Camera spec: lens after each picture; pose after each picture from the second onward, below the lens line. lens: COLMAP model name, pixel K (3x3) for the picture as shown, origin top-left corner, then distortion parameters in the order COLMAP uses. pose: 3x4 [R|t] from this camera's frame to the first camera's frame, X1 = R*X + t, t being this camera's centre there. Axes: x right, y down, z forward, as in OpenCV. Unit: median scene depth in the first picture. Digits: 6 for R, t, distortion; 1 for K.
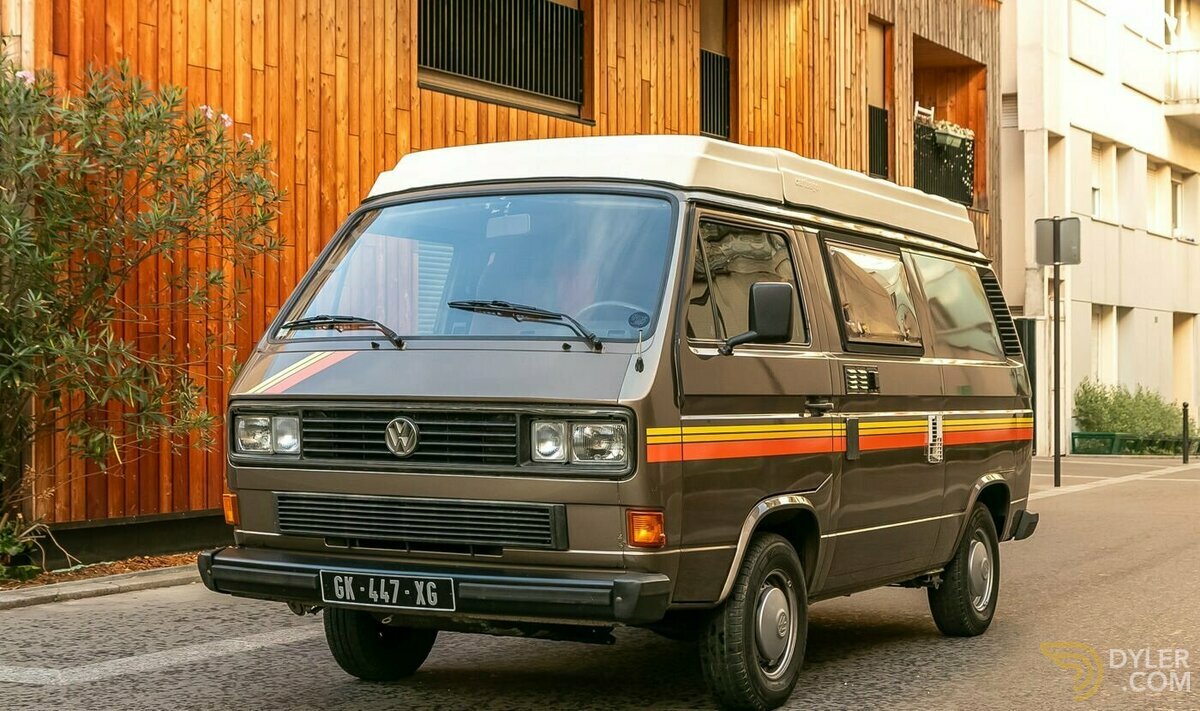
lens RADIAL K [[2021.3, 0, 599.4], [0, 2021.3, 357.3], [0, 0, 1]] dist [-0.083871, 0.000000]
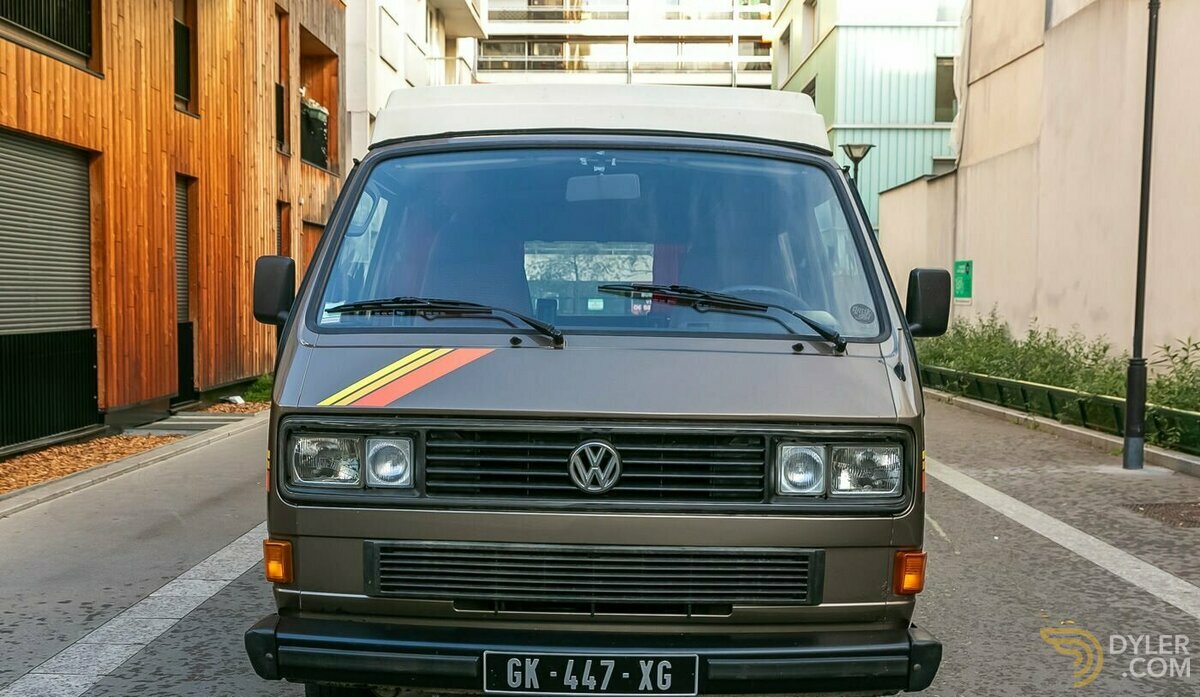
lens RADIAL K [[1440.3, 0, 586.7], [0, 1440.3, 384.4], [0, 0, 1]] dist [0.005102, 0.000000]
pose [[0.883038, -0.018839, 0.468923, -0.330231], [-0.015117, 0.997534, 0.068545, -0.026334], [-0.469058, -0.067616, 0.880575, 0.497941]]
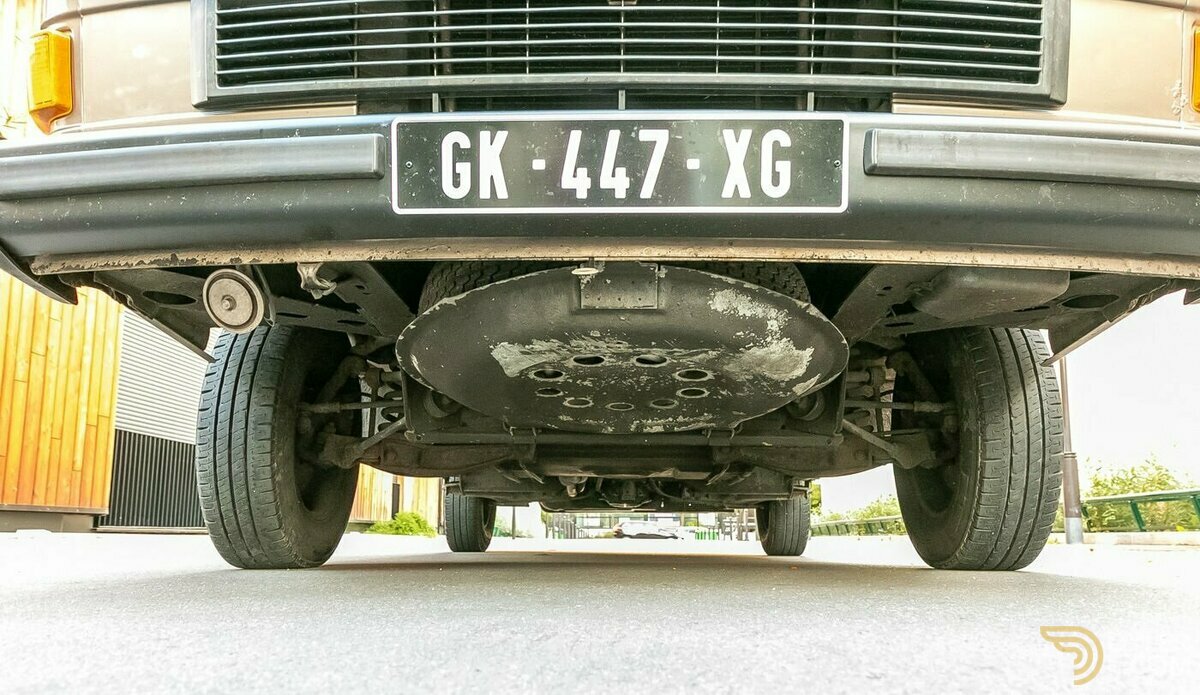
lens RADIAL K [[950.2, 0, 604.8], [0, 950.2, 357.5], [0, 0, 1]] dist [0.043544, -0.000900]
pose [[0.892152, 0.079789, 0.444634, -0.166076], [-0.005479, 0.986116, -0.165965, 0.163461], [-0.451703, 0.145630, 0.880202, 0.797618]]
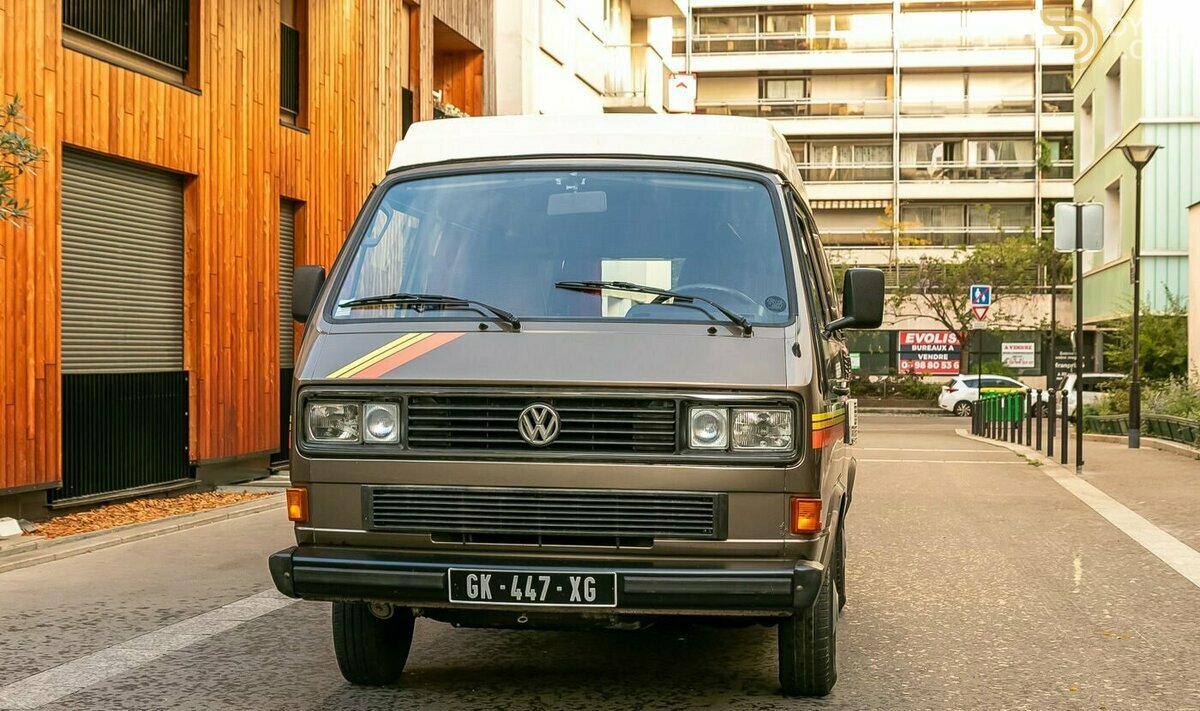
lens RADIAL K [[2021.3, 0, 588.2], [0, 2021.3, 357.9], [0, 0, 1]] dist [-0.083871, 0.000000]
pose [[0.940174, 0.004108, 0.340669, -0.373562], [-0.007480, 0.999935, 0.008584, 0.000026], [-0.340612, -0.010618, 0.940144, 0.098385]]
